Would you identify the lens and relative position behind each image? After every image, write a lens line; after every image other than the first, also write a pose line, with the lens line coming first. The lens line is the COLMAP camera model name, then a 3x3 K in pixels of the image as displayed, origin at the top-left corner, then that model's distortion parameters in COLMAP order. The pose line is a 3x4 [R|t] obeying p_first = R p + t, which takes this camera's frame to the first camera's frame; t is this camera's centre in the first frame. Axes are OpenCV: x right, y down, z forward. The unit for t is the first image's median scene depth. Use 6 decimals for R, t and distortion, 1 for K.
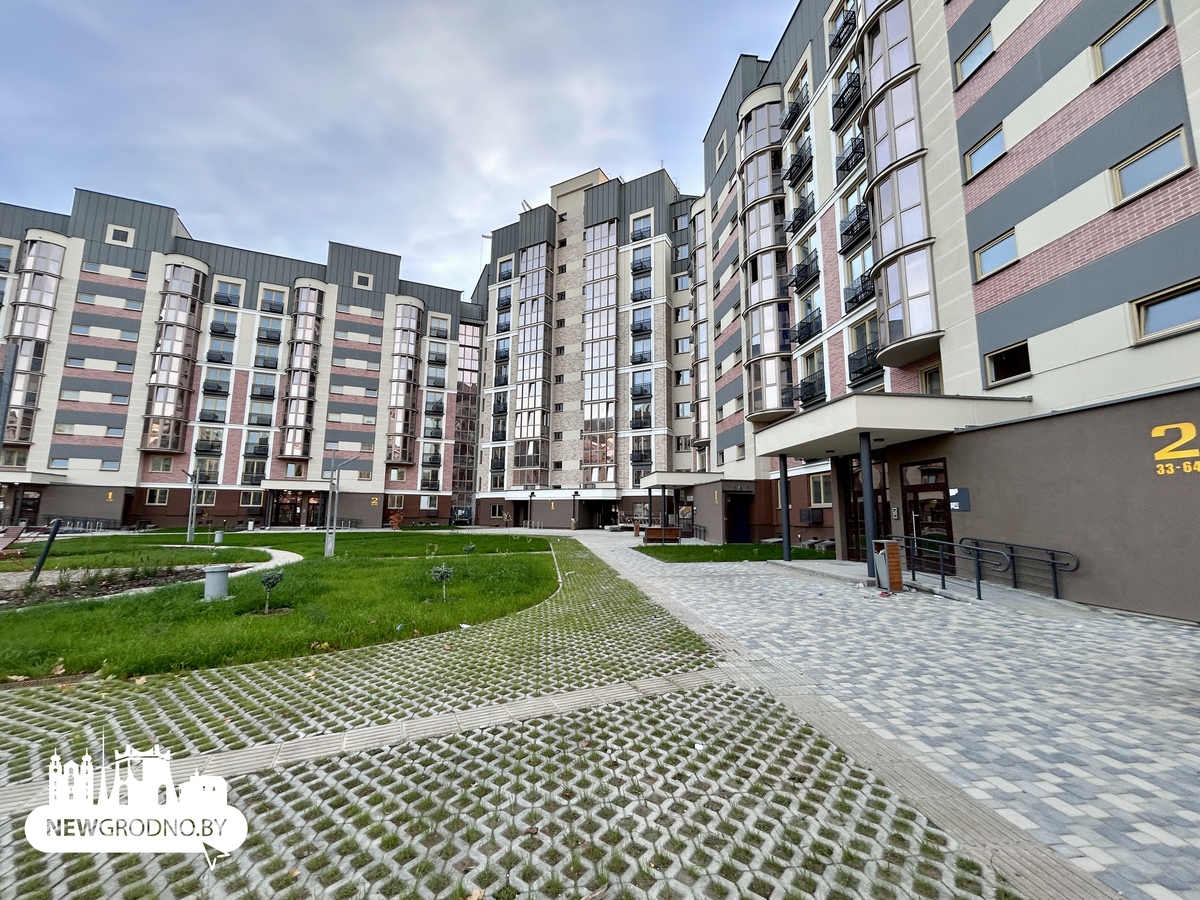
lens RADIAL K [[491.0, 0, 601.0], [0, 491.0, 444.0], [0, 0, 1]] dist [-0.000234, 0.000086]
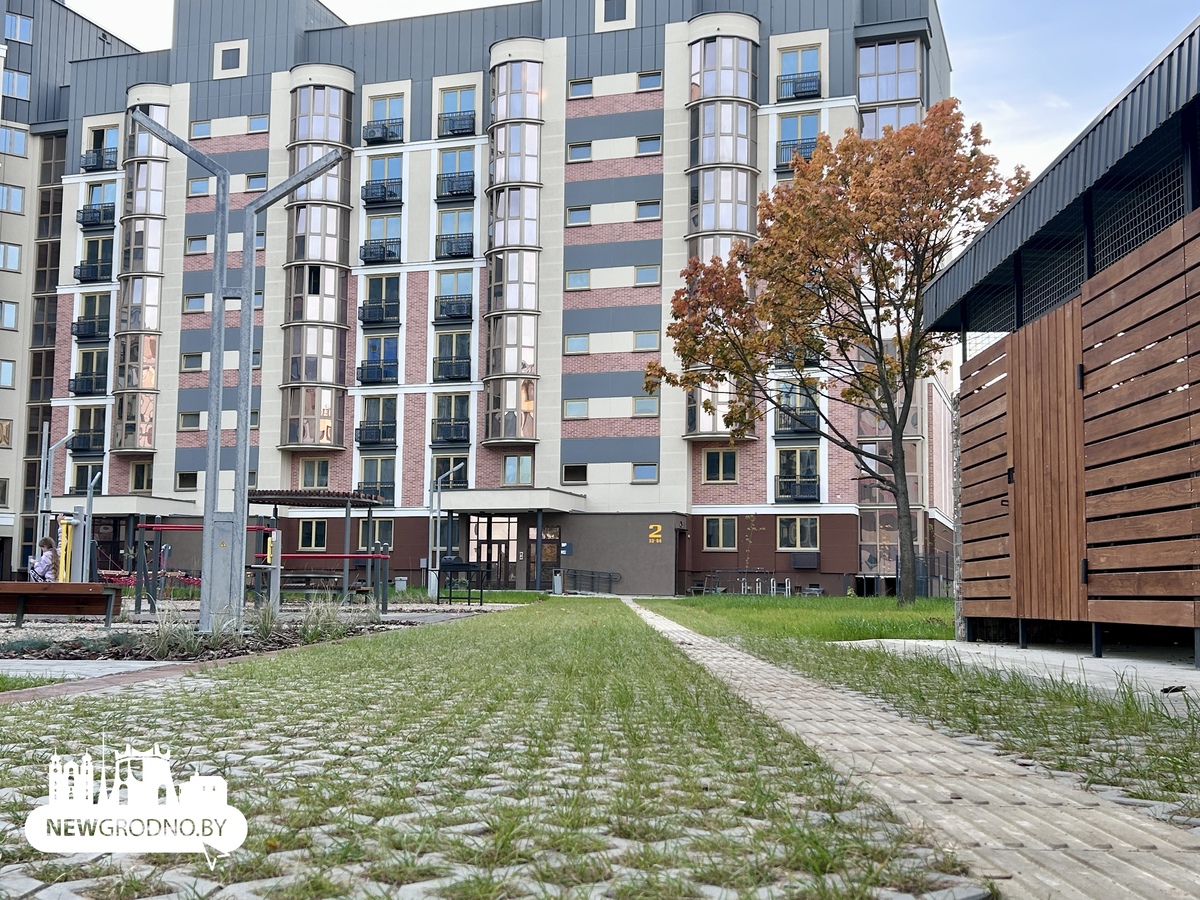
lens RADIAL K [[1342.3, 0, 601.1], [0, 1342.3, 450.5], [0, 0, 1]] dist [0.039789, 0.000000]
pose [[0.731921, -0.064766, -0.678304, 0.281197], [0.104157, 0.994408, 0.017441, 0.021179], [0.673382, -0.083416, 0.734574, 0.129276]]
